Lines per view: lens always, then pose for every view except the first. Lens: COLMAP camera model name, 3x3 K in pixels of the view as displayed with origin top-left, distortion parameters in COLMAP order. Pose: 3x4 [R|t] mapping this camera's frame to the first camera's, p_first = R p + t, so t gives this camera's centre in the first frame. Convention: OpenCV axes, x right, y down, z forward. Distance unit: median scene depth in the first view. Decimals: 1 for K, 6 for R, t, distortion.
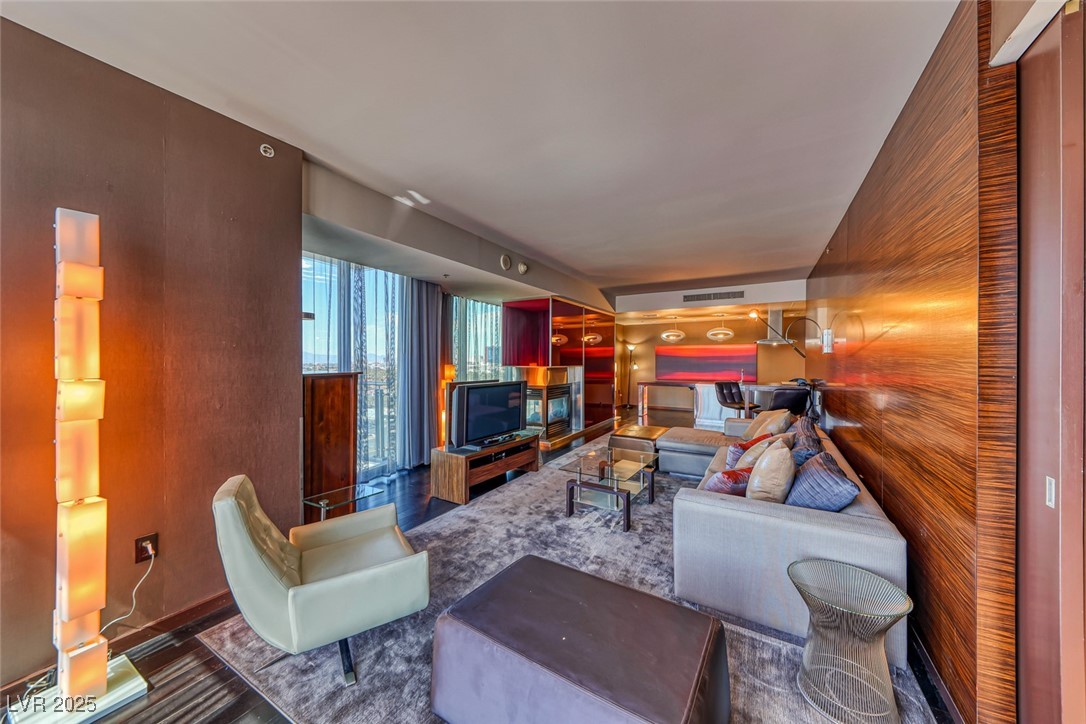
lens RADIAL K [[382.2, 0, 540.8], [0, 382.2, 360.7], [0, 0, 1]] dist [0.003172, -0.000843]
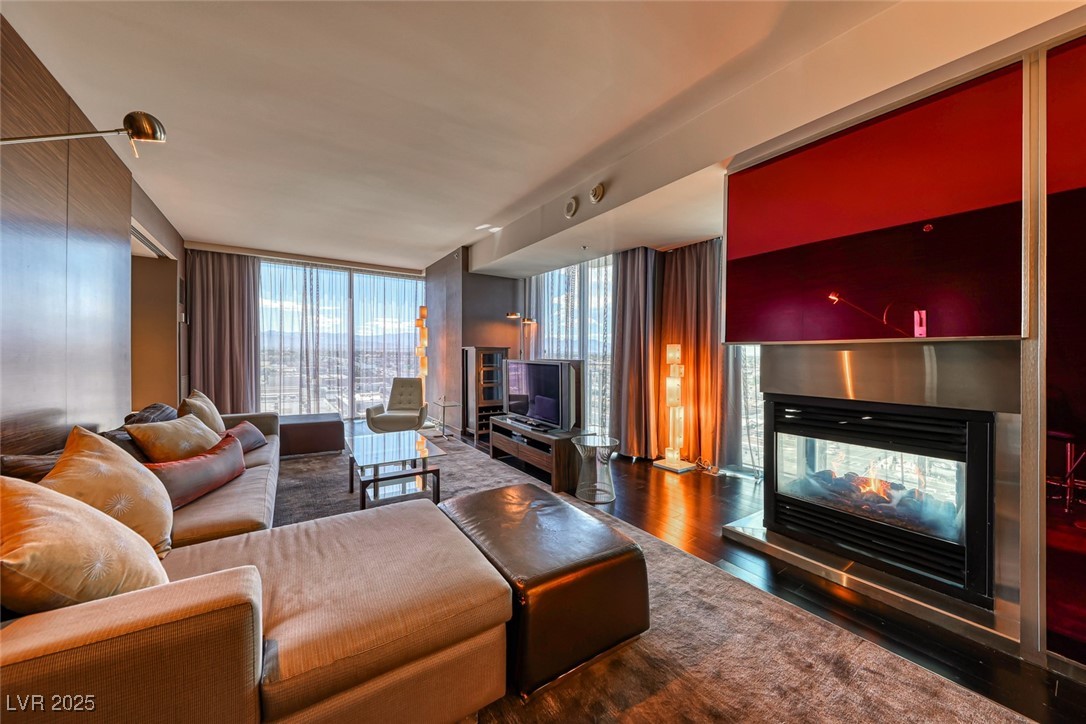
lens RADIAL K [[382.2, 0, 543.8], [0, 382.2, 356.5], [0, 0, 1]] dist [0.003172, -0.000843]
pose [[-0.421969, 0.000650, -0.906610, 0.705432], [-0.007420, 0.999964, 0.004170, 0.045876], [0.906580, 0.008487, -0.421949, 1.432009]]
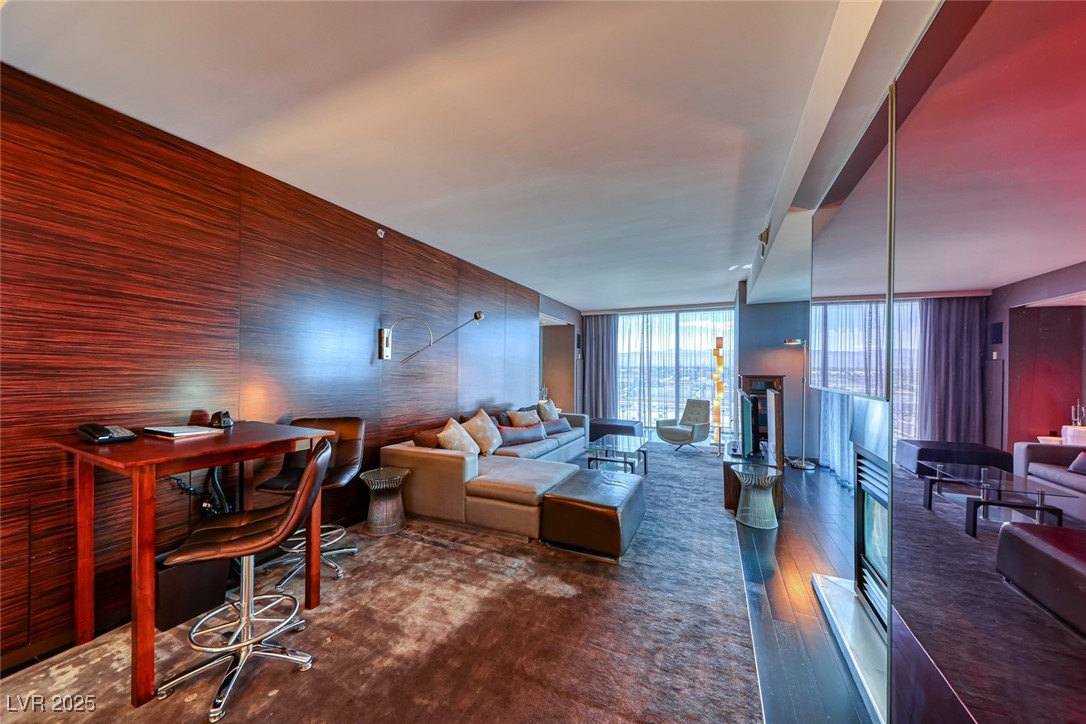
lens RADIAL K [[382.2, 0, 539.9], [0, 382.2, 369.6], [0, 0, 1]] dist [0.003172, -0.000843]
pose [[-0.994188, -0.004338, -0.107567, 0.527726], [-0.004514, 0.999989, 0.001397, 0.005925], [0.107560, 0.001875, -0.994197, 1.937967]]
